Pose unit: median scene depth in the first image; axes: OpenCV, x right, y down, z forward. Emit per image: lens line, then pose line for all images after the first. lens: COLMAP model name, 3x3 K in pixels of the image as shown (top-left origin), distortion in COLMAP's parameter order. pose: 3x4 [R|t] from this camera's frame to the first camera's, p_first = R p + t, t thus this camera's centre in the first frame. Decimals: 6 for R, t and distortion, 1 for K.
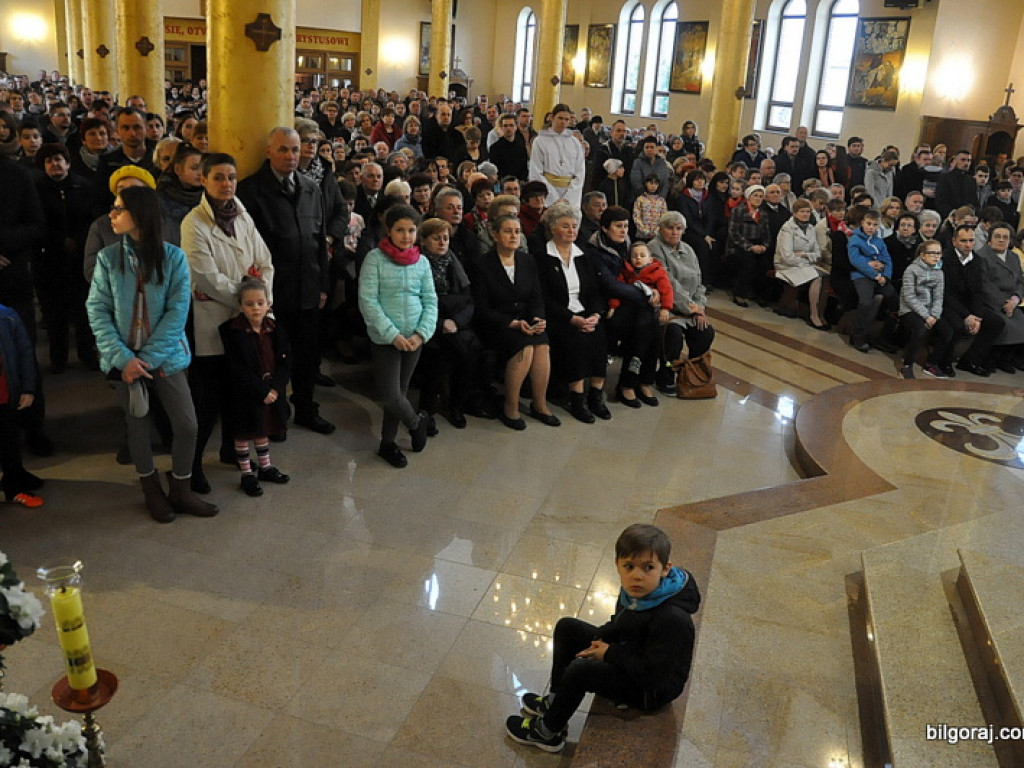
lens RADIAL K [[906.2, 0, 512.0], [0, 906.2, 384.0], [0, 0, 1]] dist [-0.158275, 0.123069]
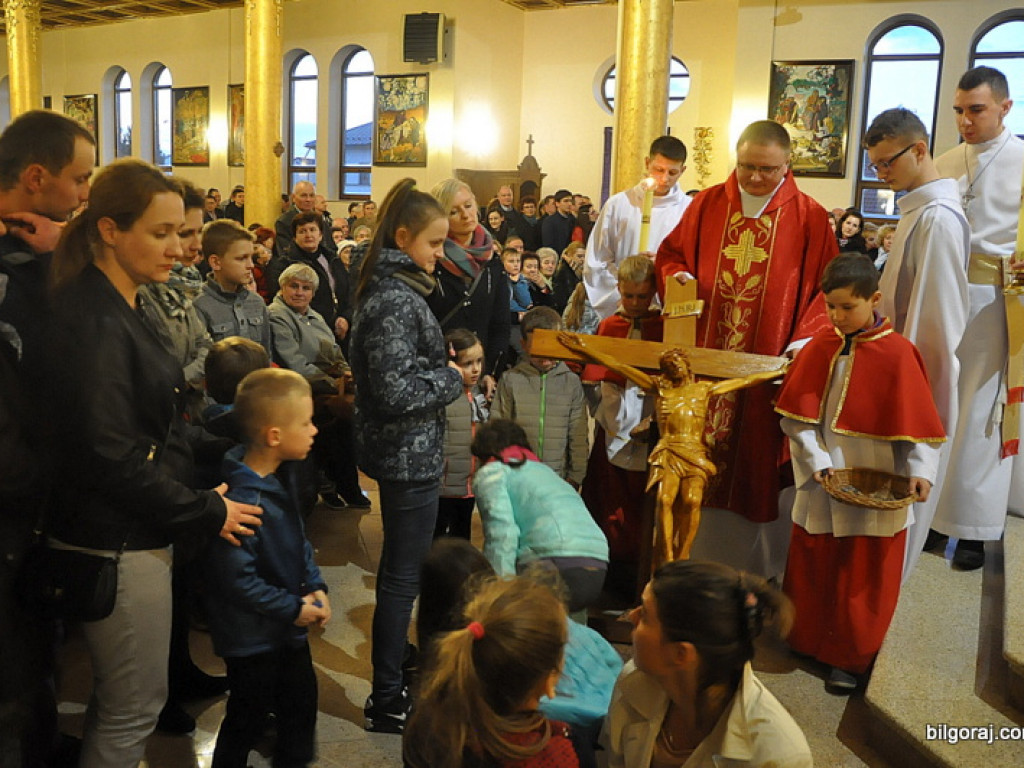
lens RADIAL K [[906.2, 0, 512.0], [0, 906.2, 384.0], [0, 0, 1]] dist [-0.158275, 0.123069]
pose [[0.845208, -0.138677, 0.516132, -0.029433], [0.186433, 0.981588, -0.041562, -0.014599], [-0.500865, 0.131353, 0.855500, 0.124101]]
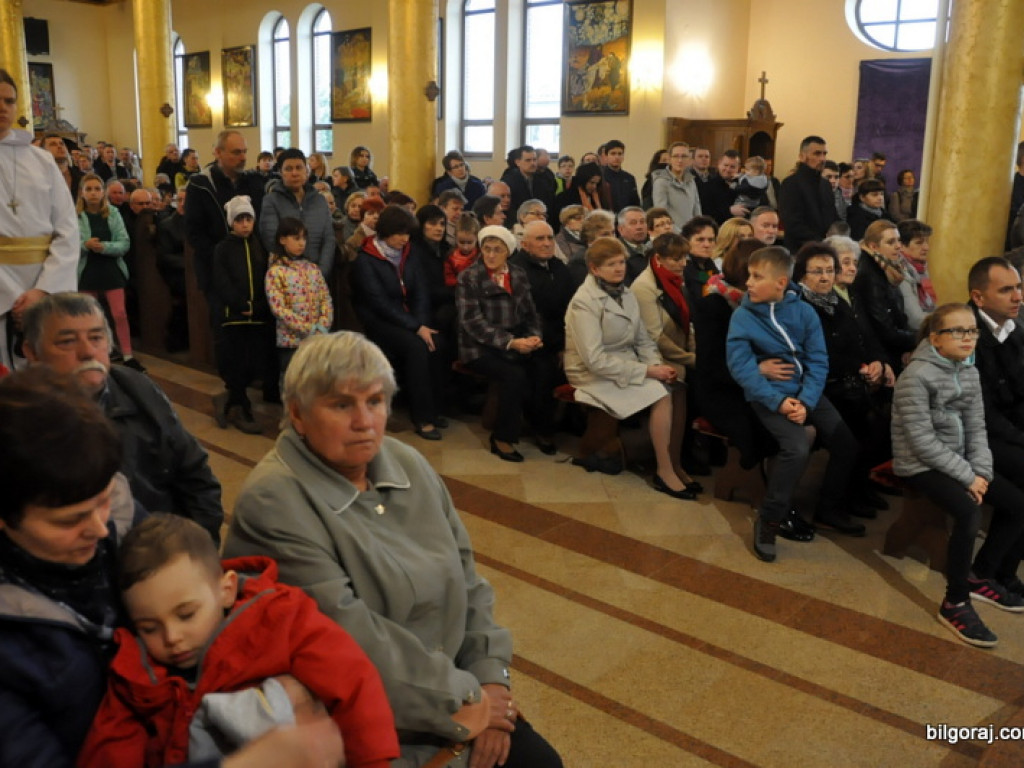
lens RADIAL K [[906.2, 0, 512.0], [0, 906.2, 384.0], [0, 0, 1]] dist [-0.158275, 0.123069]
pose [[0.937735, -0.134039, 0.320448, 0.057690], [0.153353, 0.987527, -0.035691, -0.064702], [-0.311667, 0.082611, 0.946593, 0.298959]]
